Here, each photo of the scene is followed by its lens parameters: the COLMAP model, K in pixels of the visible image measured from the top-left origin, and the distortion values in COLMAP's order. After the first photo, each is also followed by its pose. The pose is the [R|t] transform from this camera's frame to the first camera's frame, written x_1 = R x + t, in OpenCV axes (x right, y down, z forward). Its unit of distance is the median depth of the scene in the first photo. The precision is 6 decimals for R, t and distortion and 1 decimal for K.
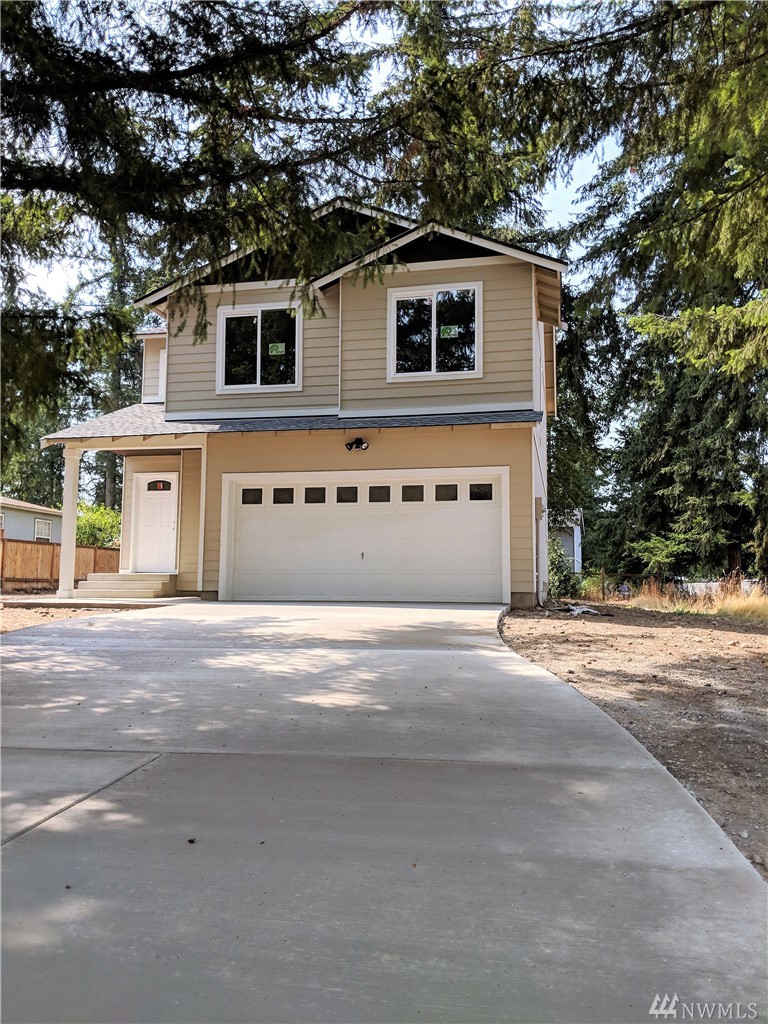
lens RADIAL K [[814.2, 0, 384.0], [0, 814.2, 512.0], [0, 0, 1]] dist [0.161476, -0.363762]
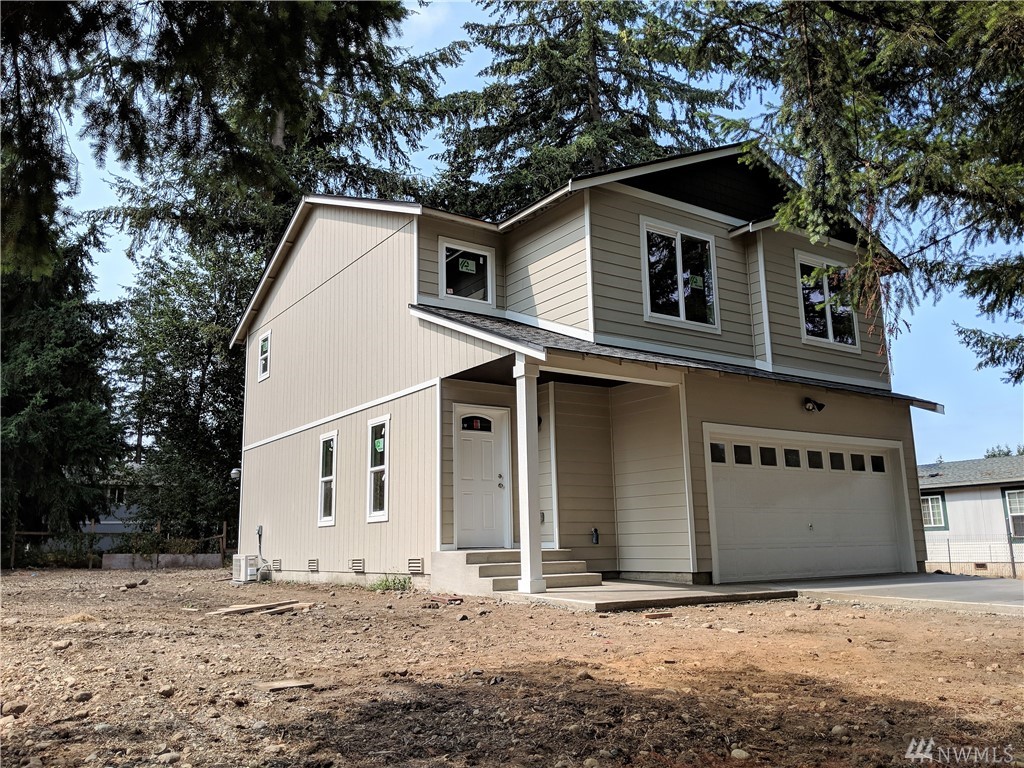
lens RADIAL K [[814.2, 0, 528.5], [0, 814.2, 380.6], [0, 0, 1]] dist [0.161476, -0.363762]
pose [[0.665516, 0.121022, 0.736506, -0.845129], [-0.045098, 0.991484, -0.122168, 0.016974], [-0.745020, 0.048090, 0.665307, 0.546092]]
